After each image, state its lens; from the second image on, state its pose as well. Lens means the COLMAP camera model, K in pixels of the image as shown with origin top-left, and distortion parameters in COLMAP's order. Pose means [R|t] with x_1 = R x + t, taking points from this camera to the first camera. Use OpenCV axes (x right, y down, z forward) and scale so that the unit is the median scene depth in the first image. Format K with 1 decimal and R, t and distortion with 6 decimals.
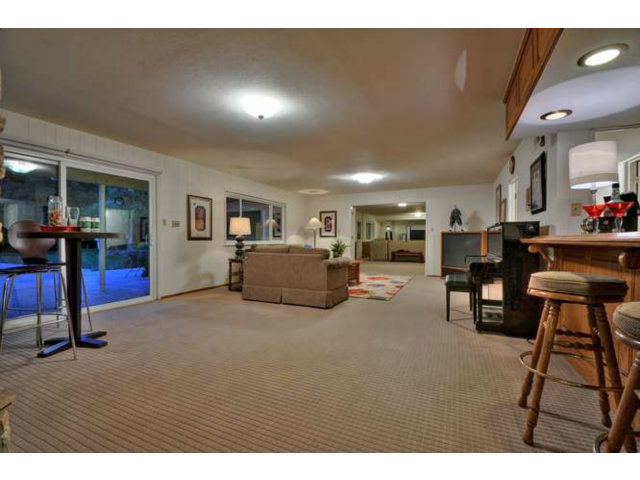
lens RADIAL K [[294.9, 0, 318.8], [0, 294.9, 240.5], [0, 0, 1]] dist [-0.017103, -0.000596]
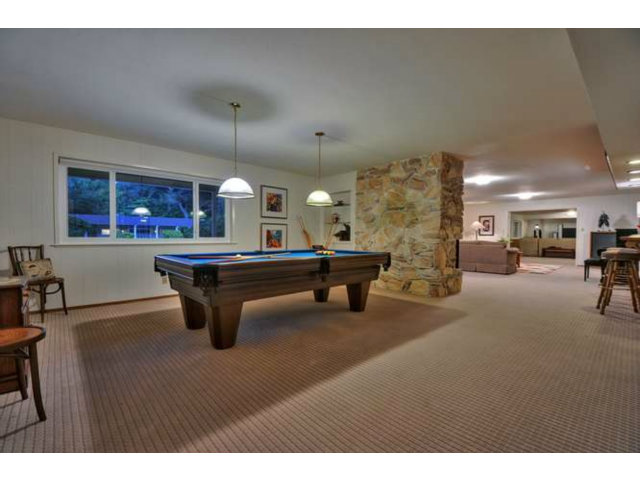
lens RADIAL K [[294.9, 0, 324.4], [0, 294.9, 239.2], [0, 0, 1]] dist [-0.017103, -0.000596]
pose [[0.926894, 0.005465, -0.375284, -0.146395], [-0.003899, 0.999980, 0.004933, 0.002046], [0.375304, -0.003109, 0.926897, -0.482932]]
